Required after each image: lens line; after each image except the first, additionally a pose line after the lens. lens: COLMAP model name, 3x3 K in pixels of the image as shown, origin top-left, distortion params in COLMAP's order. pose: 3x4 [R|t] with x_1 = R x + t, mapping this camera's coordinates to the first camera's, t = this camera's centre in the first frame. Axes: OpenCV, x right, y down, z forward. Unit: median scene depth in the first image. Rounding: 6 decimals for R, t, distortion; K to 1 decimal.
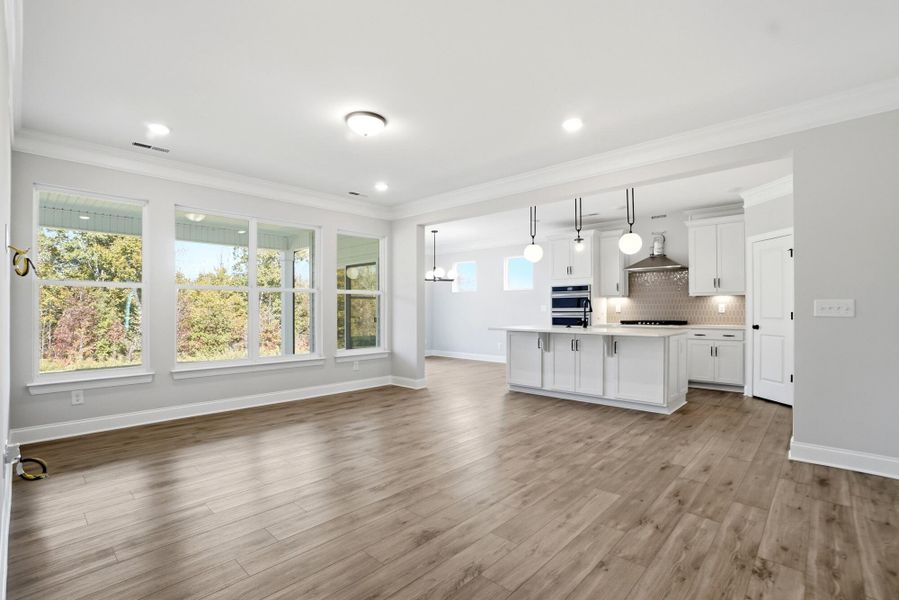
lens RADIAL K [[412.5, 0, 451.0], [0, 412.5, 310.8], [0, 0, 1]] dist [-0.039506, 0.000479]
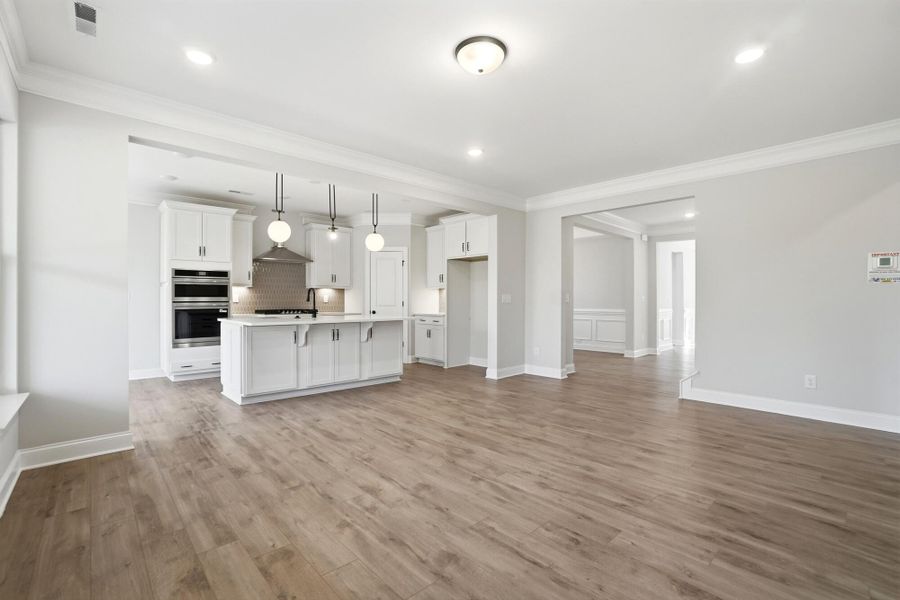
lens RADIAL K [[403.9, 0, 437.8], [0, 403.9, 301.0], [0, 0, 1]] dist [-0.038739, 0.000289]
pose [[0.097980, -0.000012, 0.995188, -0.566345], [0.002598, 0.999997, -0.000244, 0.002236], [-0.995185, 0.002609, 0.097979, 0.586028]]
